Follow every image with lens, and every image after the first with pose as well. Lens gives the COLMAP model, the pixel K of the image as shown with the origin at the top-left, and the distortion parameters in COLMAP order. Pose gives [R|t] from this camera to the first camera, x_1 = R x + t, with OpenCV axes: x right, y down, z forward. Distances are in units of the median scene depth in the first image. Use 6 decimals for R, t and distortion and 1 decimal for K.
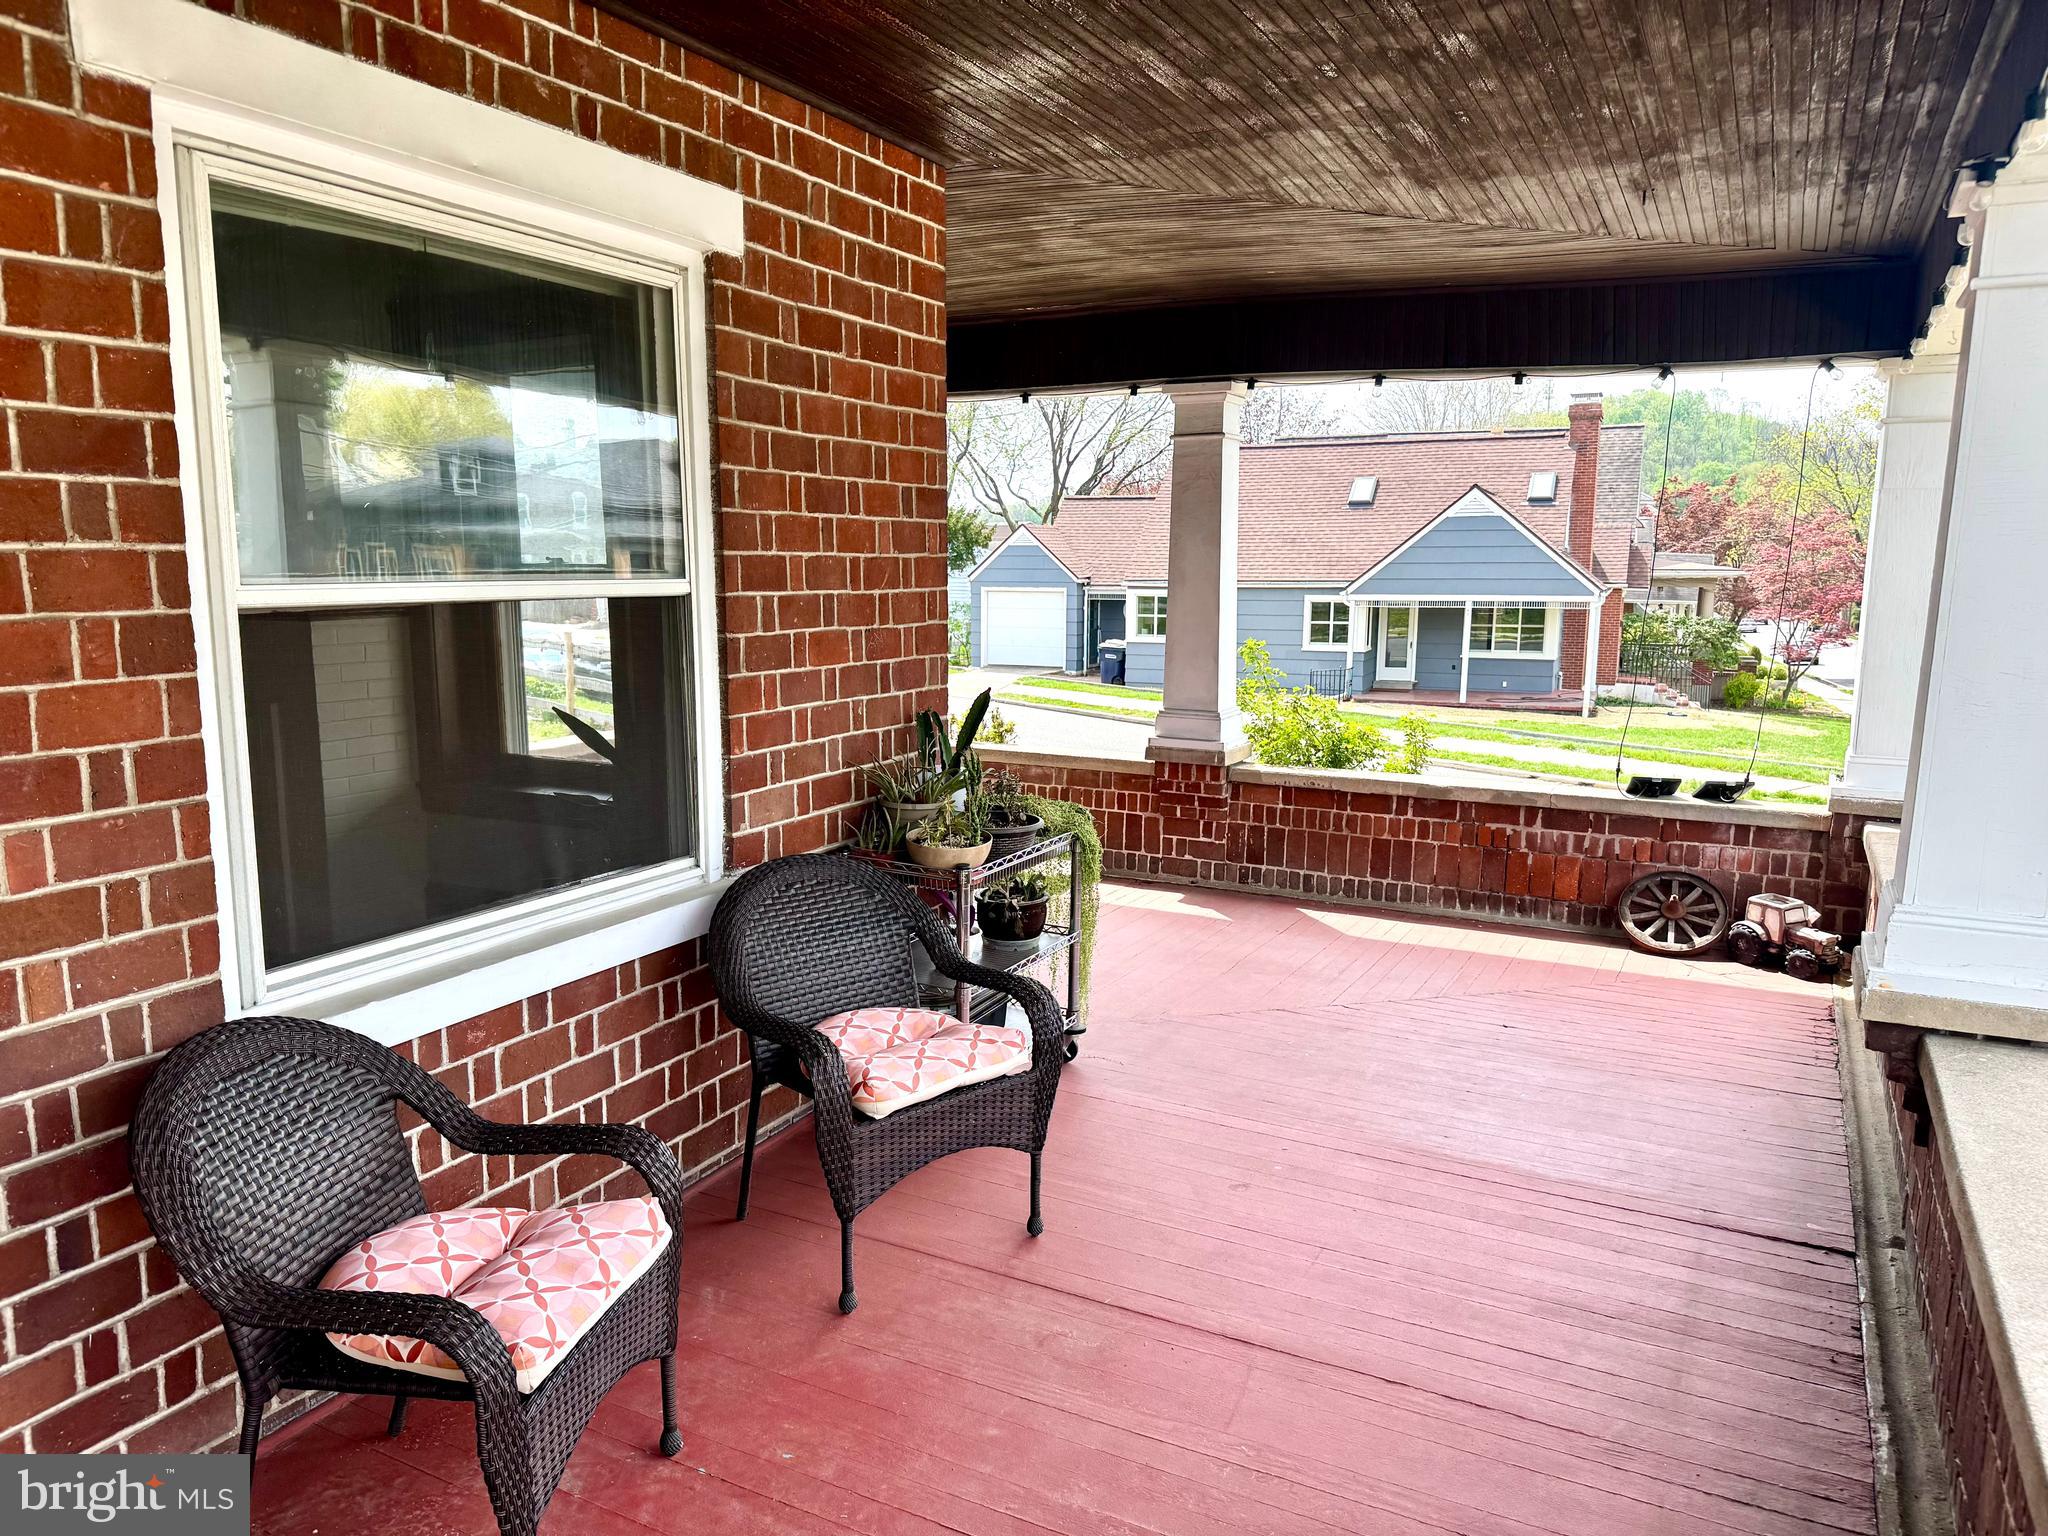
lens RADIAL K [[1397.4, 0, 1023.8], [0, 1397.4, 839.4], [0, 0, 1]] dist [-0.076672, 0.001003]
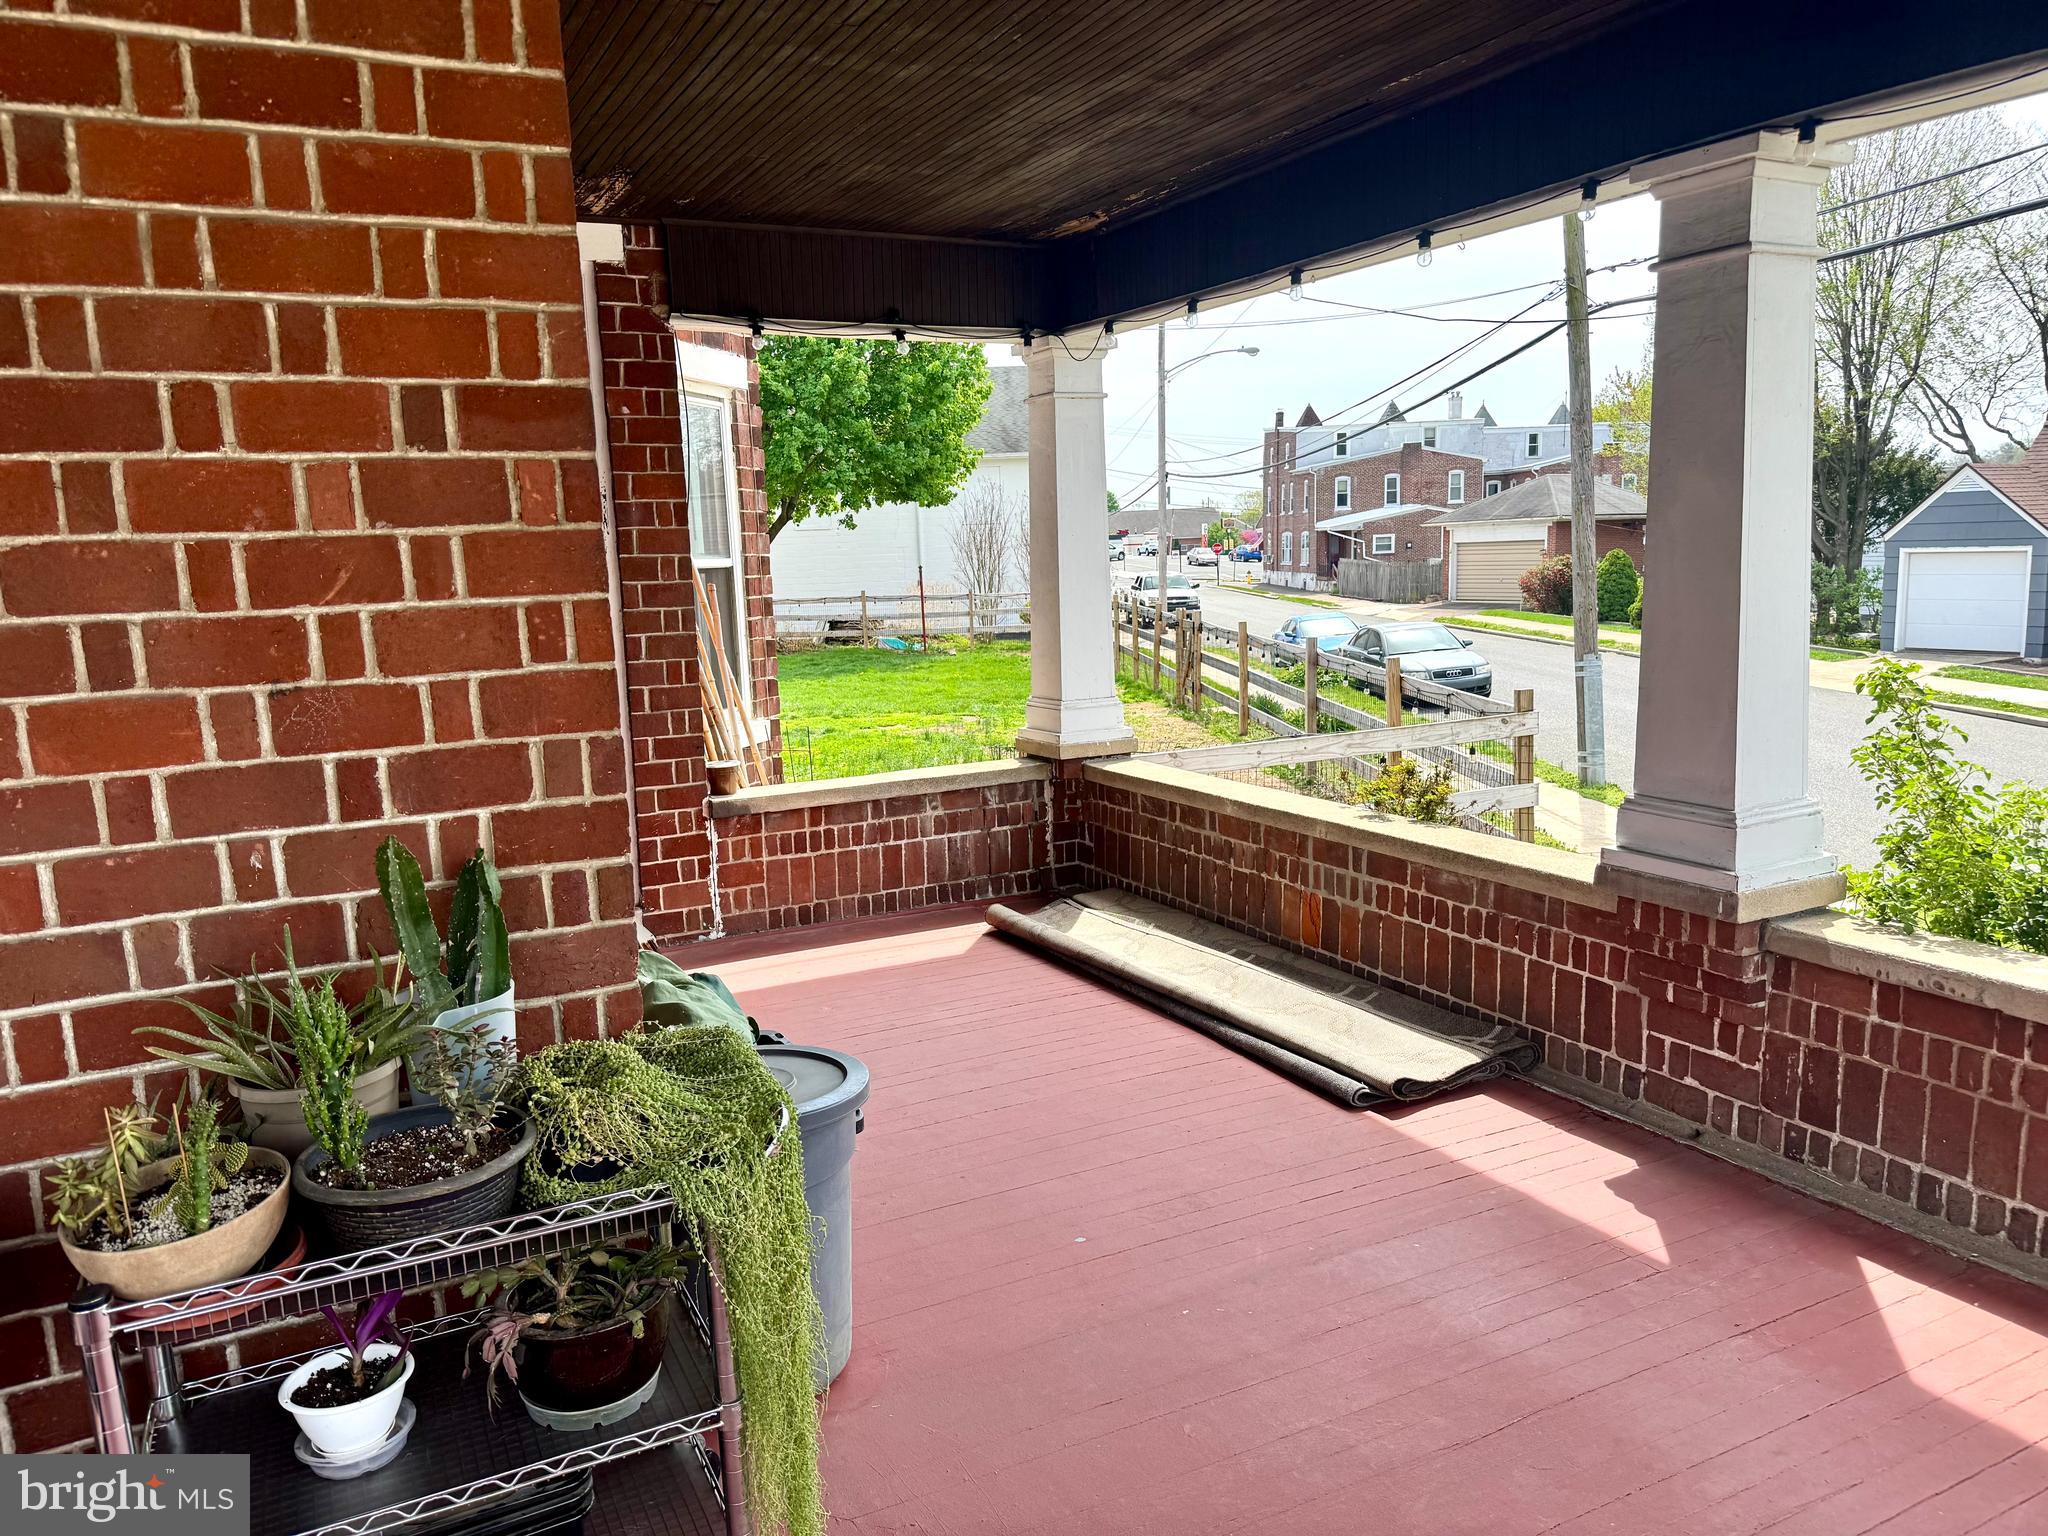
lens RADIAL K [[1462.3, 0, 1024.0], [0, 1462.3, 768.0], [0, 0, 1]] dist [-0.023786, -0.004621]
pose [[0.822050, 0.060494, -0.566193, 0.219500], [-0.079377, 0.996806, -0.008744, -0.081309], [0.563856, 0.052131, 0.824226, 0.426705]]
